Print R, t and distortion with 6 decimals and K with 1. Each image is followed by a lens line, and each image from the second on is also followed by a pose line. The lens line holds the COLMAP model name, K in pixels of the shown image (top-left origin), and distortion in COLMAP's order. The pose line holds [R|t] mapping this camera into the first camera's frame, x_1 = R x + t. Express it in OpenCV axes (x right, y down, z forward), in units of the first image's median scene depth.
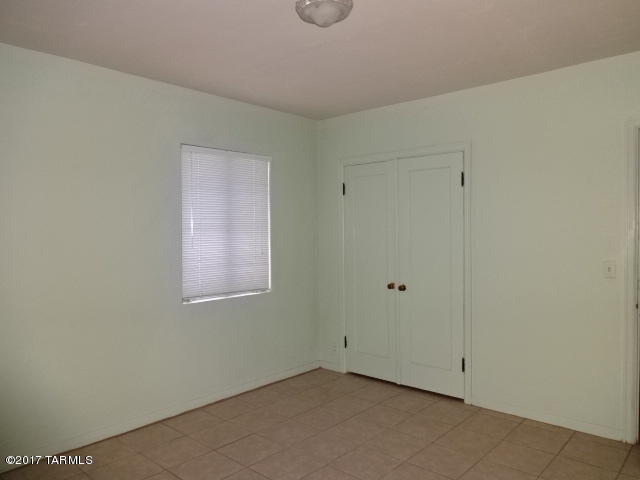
lens RADIAL K [[473.3, 0, 320.3], [0, 473.3, 242.5], [0, 0, 1]] dist [-0.008736, -0.000563]
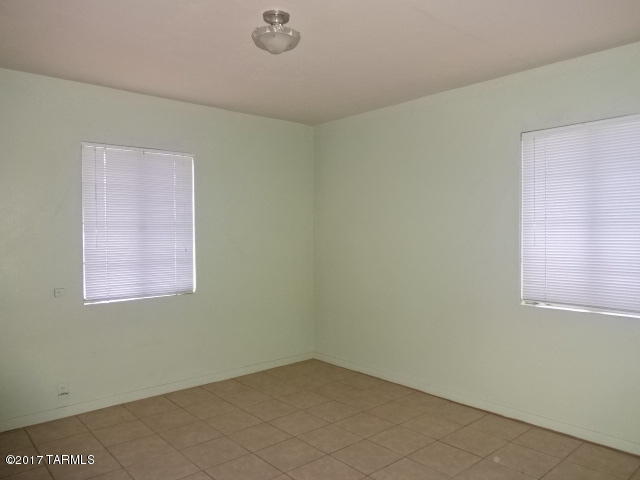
lens RADIAL K [[473.3, 0, 320.5], [0, 473.3, 238.9], [0, 0, 1]] dist [-0.008736, -0.000563]
pose [[-0.140734, 0.026150, -0.989702, 0.689839], [-0.011385, 0.999542, 0.028029, -0.021619], [0.989982, 0.015213, -0.140372, 0.744413]]
